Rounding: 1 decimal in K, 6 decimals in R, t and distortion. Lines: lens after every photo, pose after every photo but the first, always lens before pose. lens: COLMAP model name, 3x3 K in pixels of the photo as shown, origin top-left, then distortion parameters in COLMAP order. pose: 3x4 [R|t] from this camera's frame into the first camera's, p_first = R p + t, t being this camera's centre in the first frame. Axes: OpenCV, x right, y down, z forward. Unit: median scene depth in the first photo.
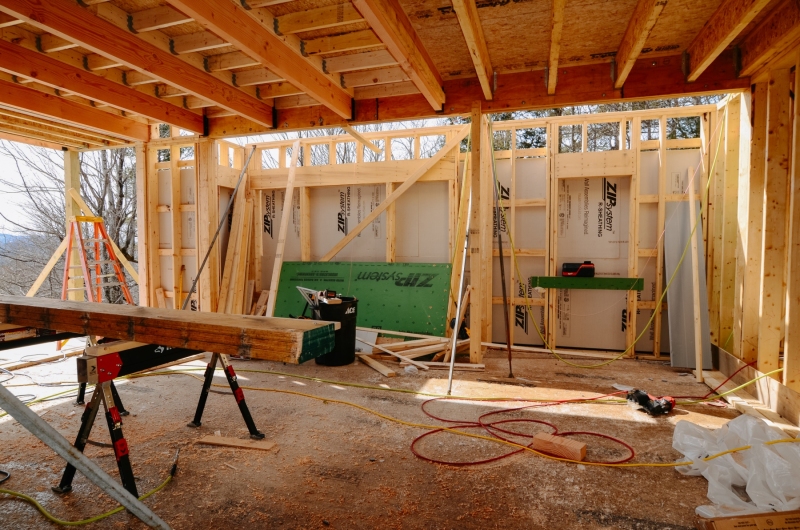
lens RADIAL K [[433.8, 0, 398.9], [0, 433.8, 268.6], [0, 0, 1]] dist [-0.040348, 0.016517]
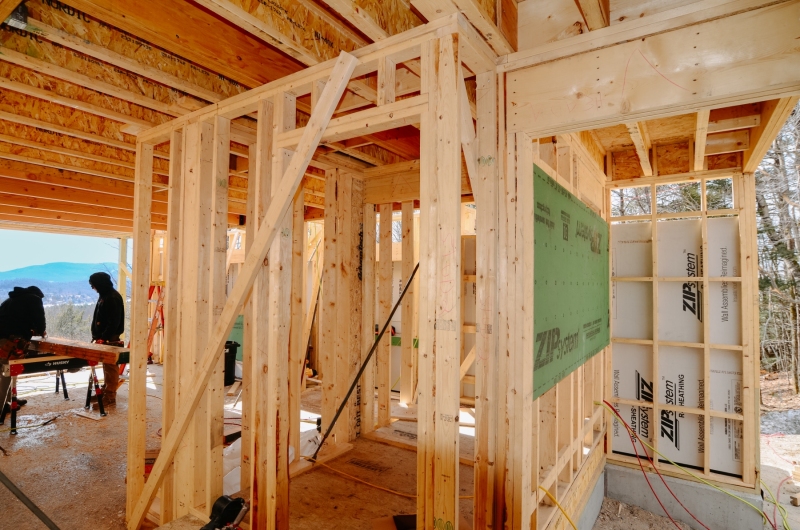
lens RADIAL K [[433.8, 0, 398.9], [0, 433.8, 268.6], [0, 0, 1]] dist [-0.040348, 0.016517]
pose [[0.961309, 0.001391, -0.275469, 0.712745], [-0.025424, 0.996167, -0.083694, -0.064409], [0.274297, 0.087460, 0.957660, -0.246976]]
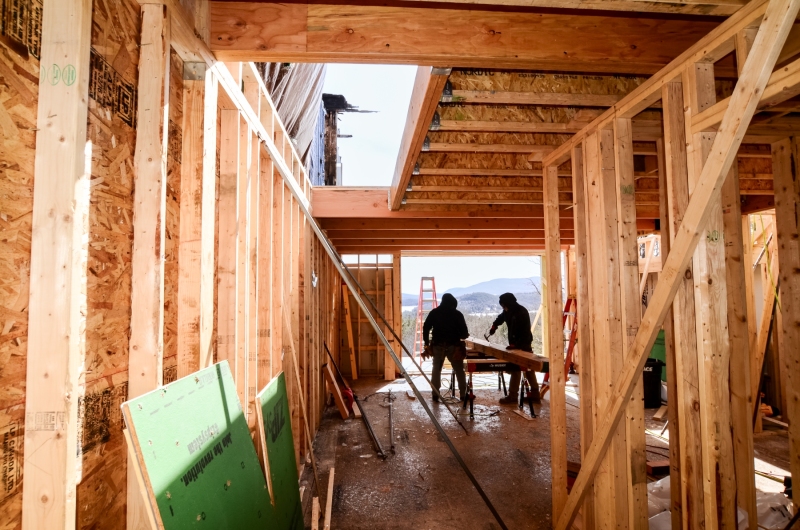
lens RADIAL K [[433.8, 0, 398.9], [0, 433.8, 268.6], [0, 0, 1]] dist [-0.040348, 0.016517]
pose [[0.376504, -0.057767, -0.924612, 0.700203], [-0.034529, 0.996485, -0.076318, -0.074343], [0.925771, 0.060660, 0.373187, -0.219504]]
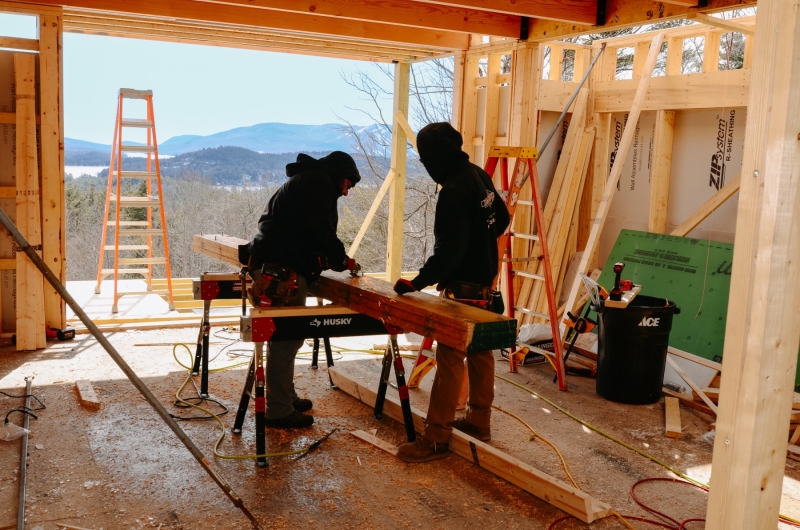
lens RADIAL K [[805.2, 0, 400.0], [0, 805.2, 265.0], [0, 0, 1]] dist [-0.008896, -0.031667]
pose [[0.699570, 0.126568, -0.703266, 0.355377], [-0.078662, 0.991847, 0.100256, -0.058922], [0.710221, -0.014816, 0.703823, -0.063661]]
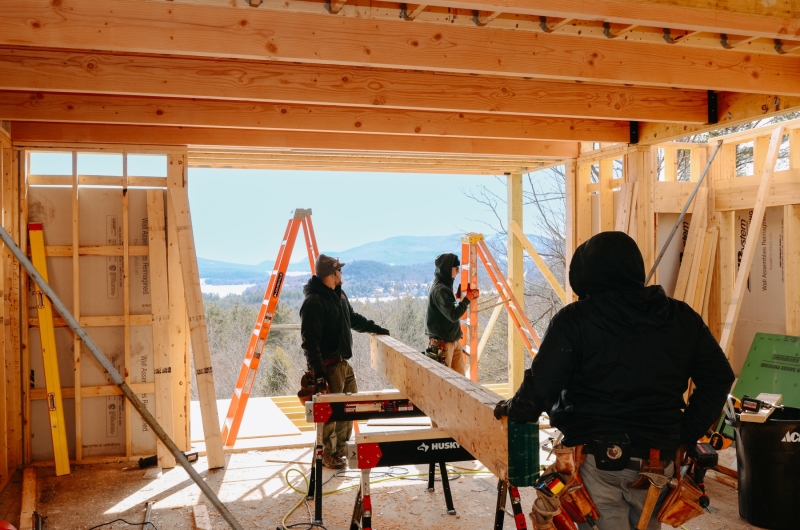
lens RADIAL K [[794.0, 0, 400.0], [0, 794.0, 265.0], [0, 0, 1]] dist [-0.012075, -0.018600]
pose [[0.578100, -0.001527, -0.815964, 0.347582], [-0.031702, 0.999201, -0.024331, -0.069580], [0.815350, 0.039933, 0.577590, -0.025650]]
